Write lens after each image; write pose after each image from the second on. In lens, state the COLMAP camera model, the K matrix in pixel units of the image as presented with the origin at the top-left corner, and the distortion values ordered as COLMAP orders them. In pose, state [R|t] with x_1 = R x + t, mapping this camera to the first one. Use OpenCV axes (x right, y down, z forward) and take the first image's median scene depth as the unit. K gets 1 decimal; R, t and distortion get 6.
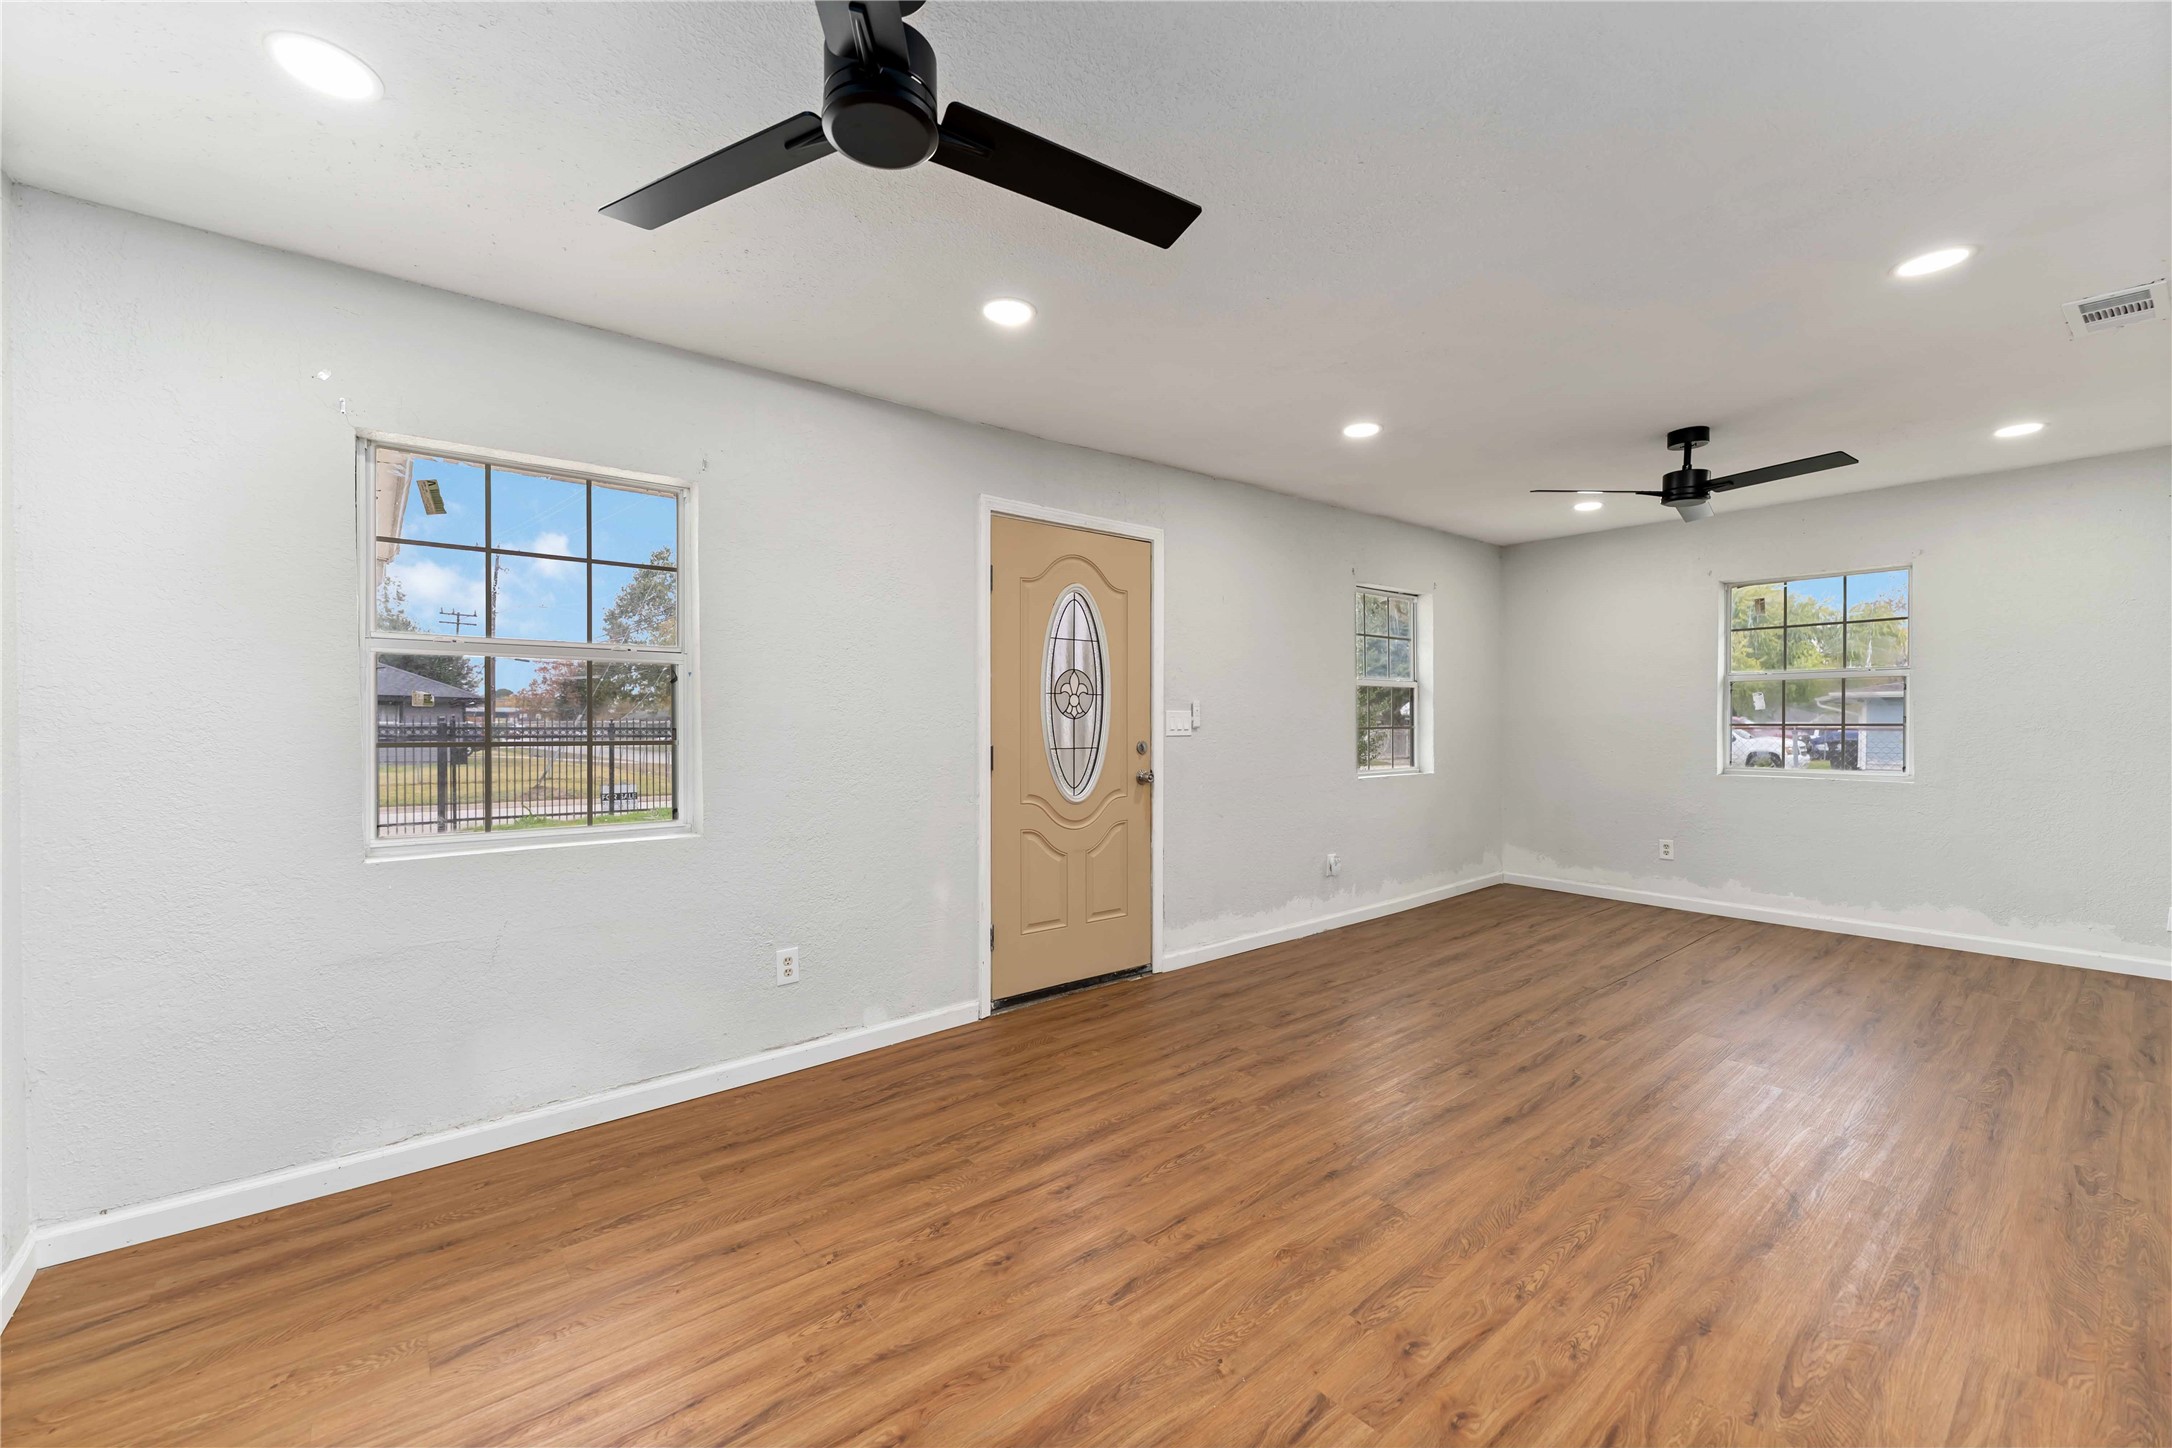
lens RADIAL K [[881.3, 0, 1082.1], [0, 881.3, 729.0], [0, 0, 1]] dist [-0.000381, -0.000492]
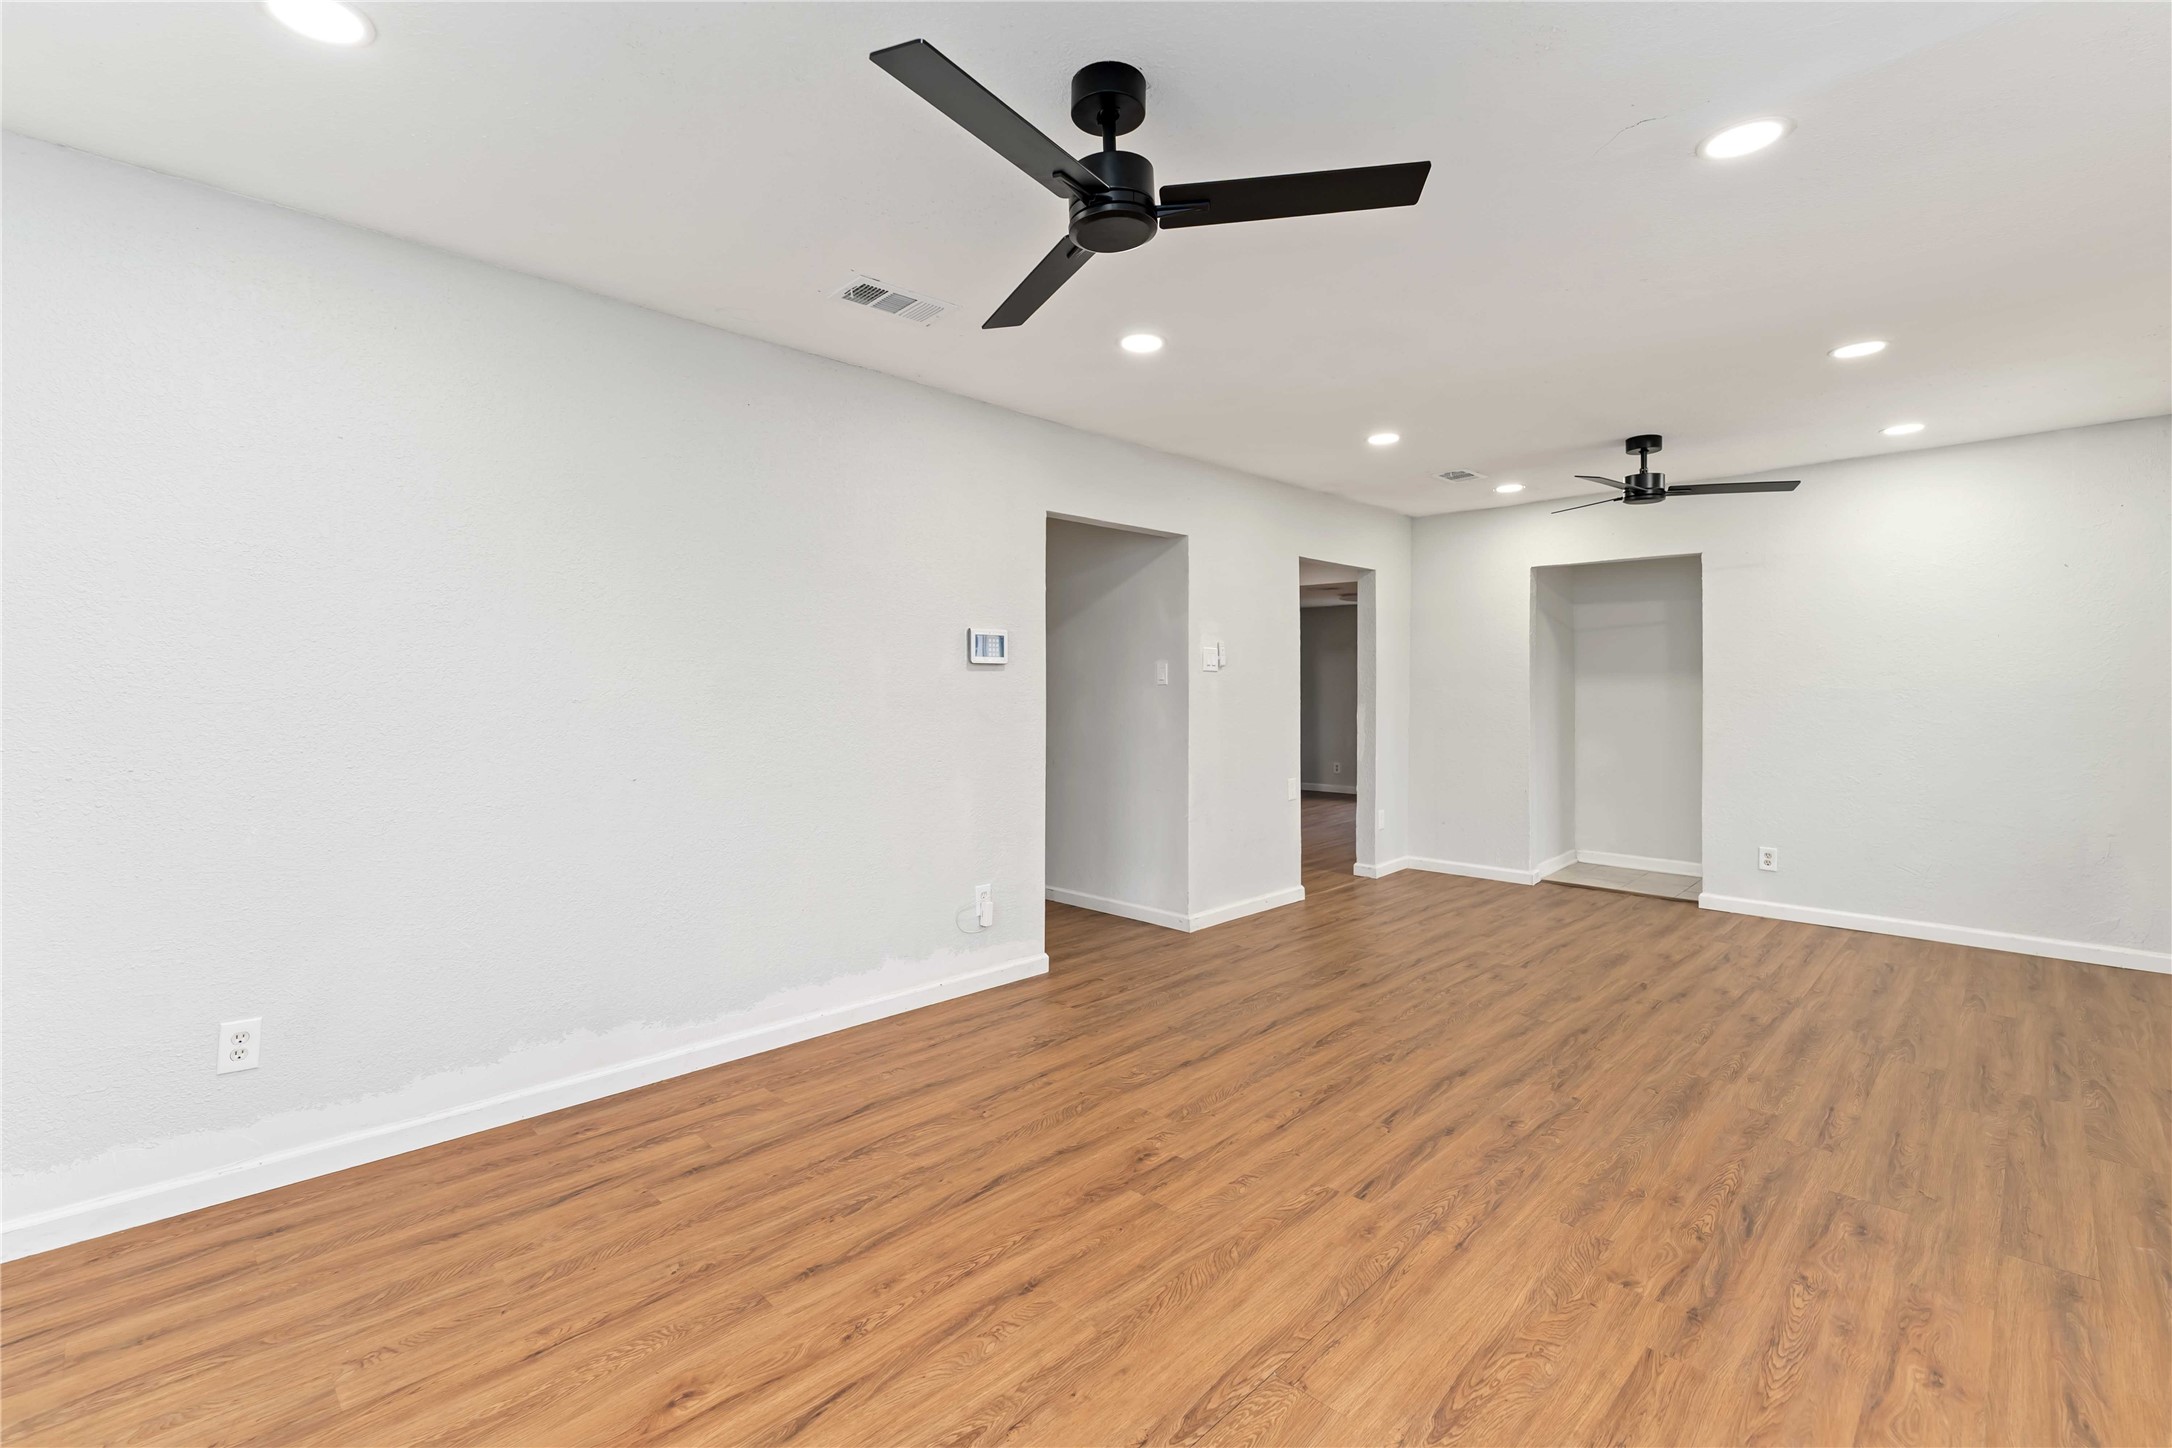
lens RADIAL K [[960.4, 0, 1081.6], [0, 960.4, 661.6], [0, 0, 1]] dist [-0.001119, -0.000325]
pose [[-0.994443, 0.002688, -0.105243, 0.785385], [0.004523, 0.999842, -0.017197, -0.023409], [0.105180, -0.017577, -0.994298, 1.565672]]
